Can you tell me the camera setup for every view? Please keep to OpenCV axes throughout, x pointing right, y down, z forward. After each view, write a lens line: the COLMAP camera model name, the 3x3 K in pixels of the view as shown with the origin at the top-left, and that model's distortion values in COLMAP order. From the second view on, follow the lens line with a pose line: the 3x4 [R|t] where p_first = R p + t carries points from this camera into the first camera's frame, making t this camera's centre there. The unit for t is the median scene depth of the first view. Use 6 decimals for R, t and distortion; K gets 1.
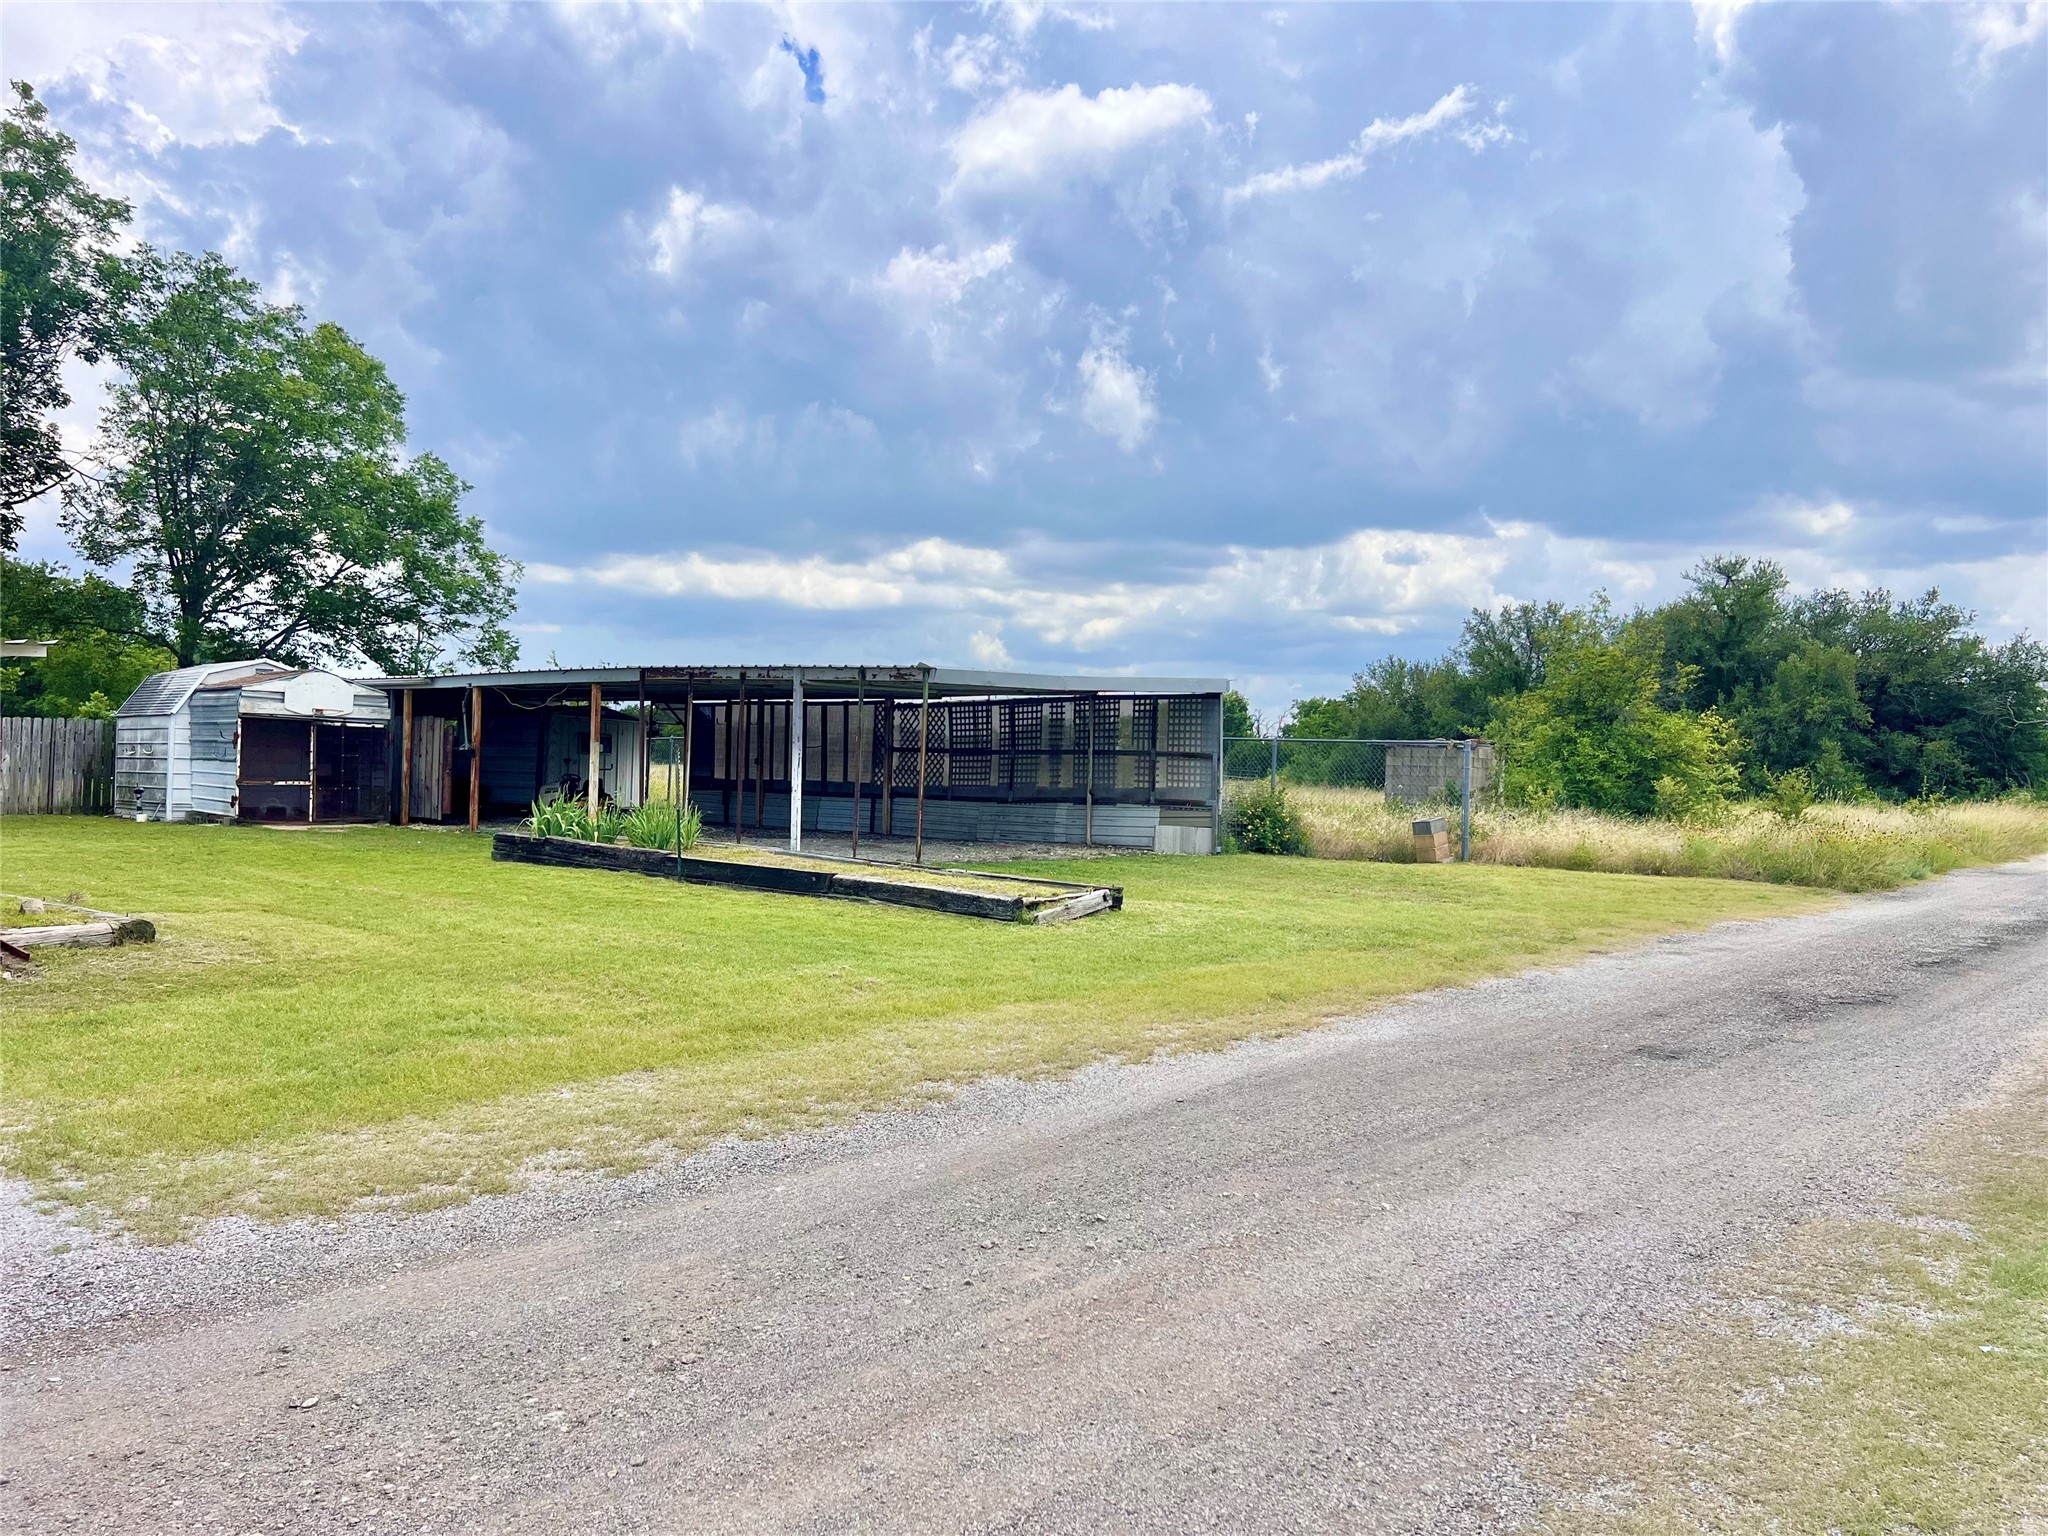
lens RADIAL K [[1541.8, 0, 1027.6], [0, 1541.8, 758.1], [0, 0, 1]] dist [0.047198, -0.032641]
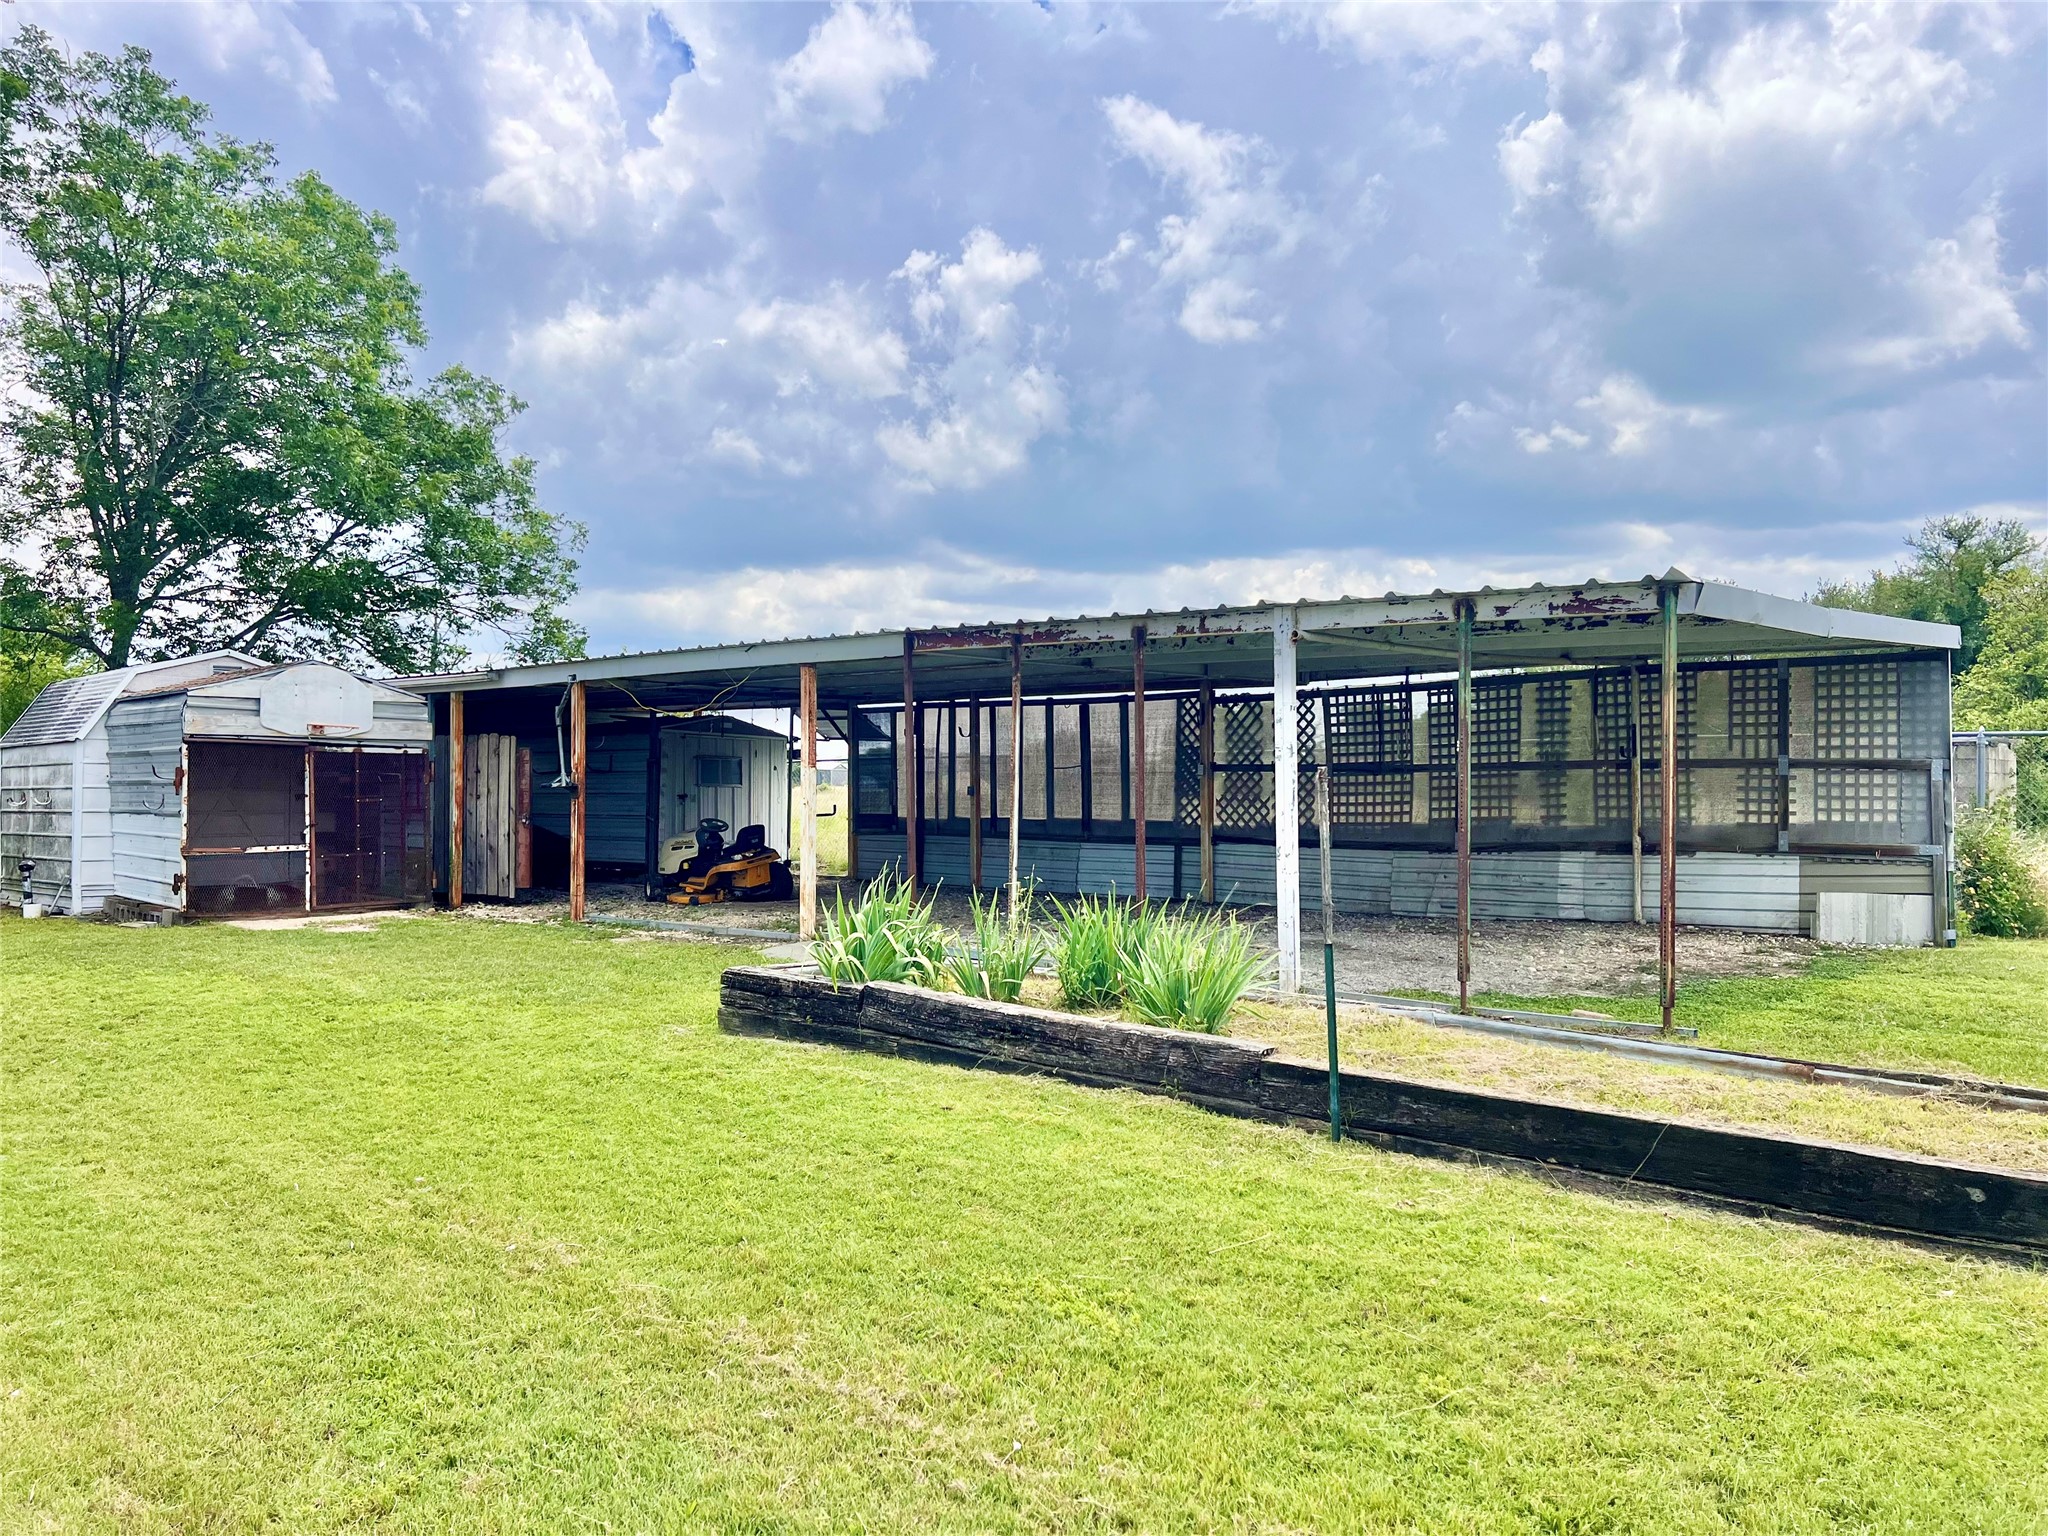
lens RADIAL K [[1535.4, 0, 1028.3], [0, 1535.4, 767.2], [0, 0, 1]] dist [0.055053, -0.064998]
pose [[0.999601, -0.024922, 0.013269, -0.175953], [0.024989, 0.999675, -0.004945, -0.004932], [-0.013142, 0.005274, 0.999900, 0.369229]]
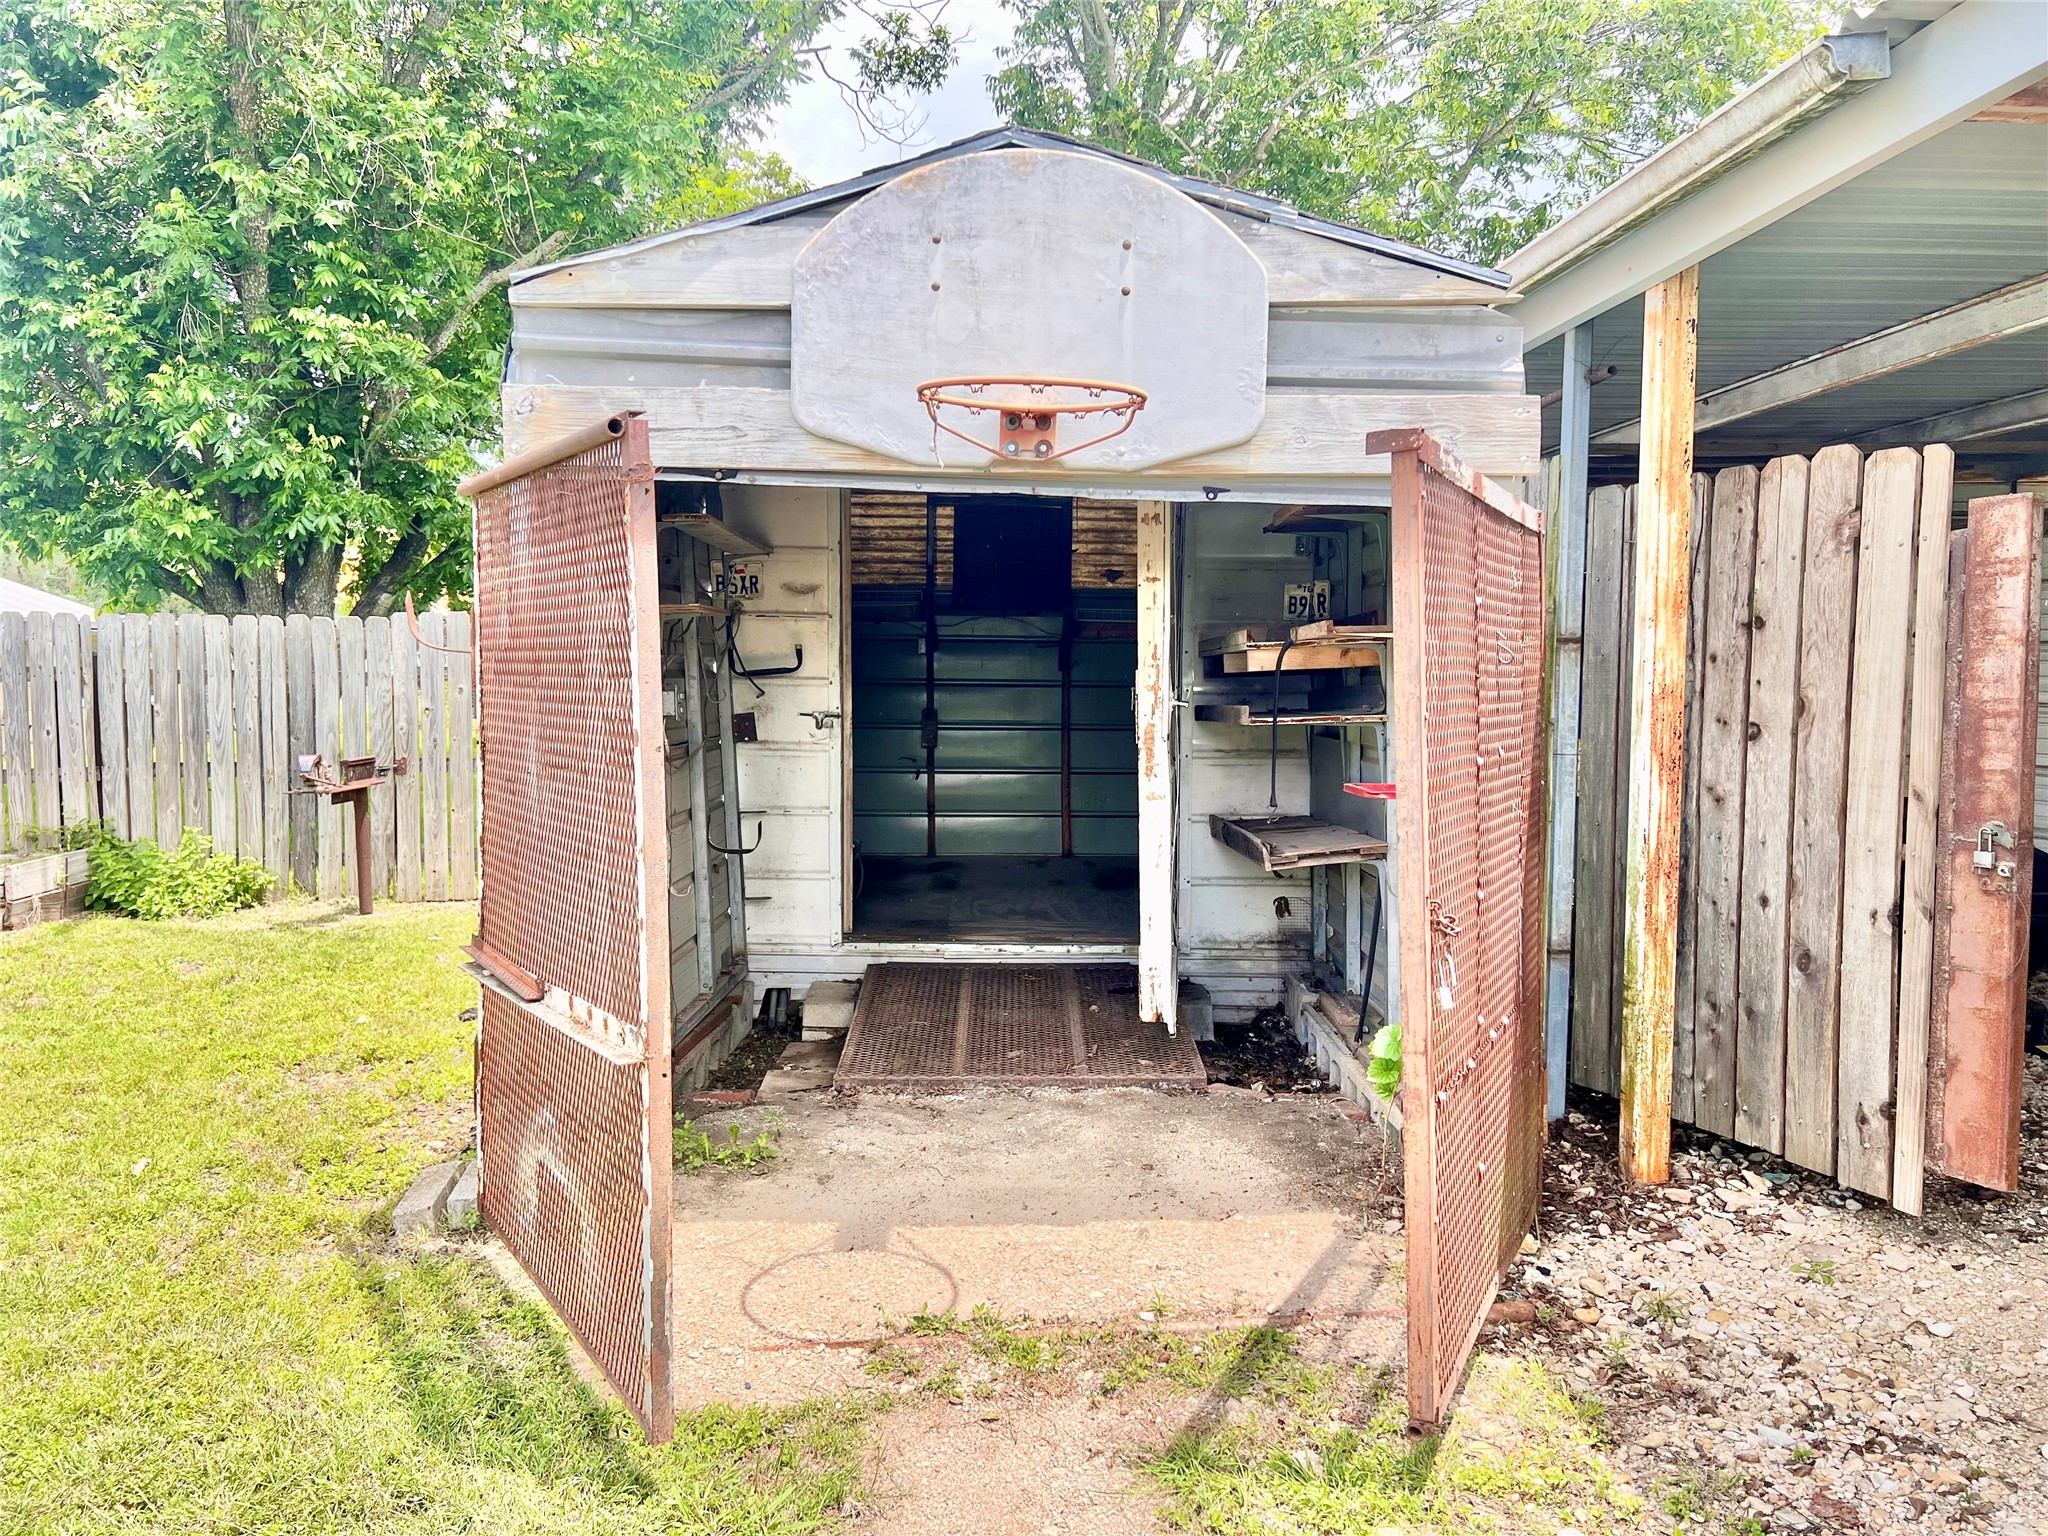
lens RADIAL K [[1522.9, 0, 1011.1], [0, 1522.9, 755.7], [0, 0, 1]] dist [0.054376, -0.062800]
pose [[0.704500, 0.021970, -0.709364, -0.338941], [0.019438, 0.998548, 0.050232, -0.007834], [0.709437, -0.049177, 0.703051, 0.851595]]
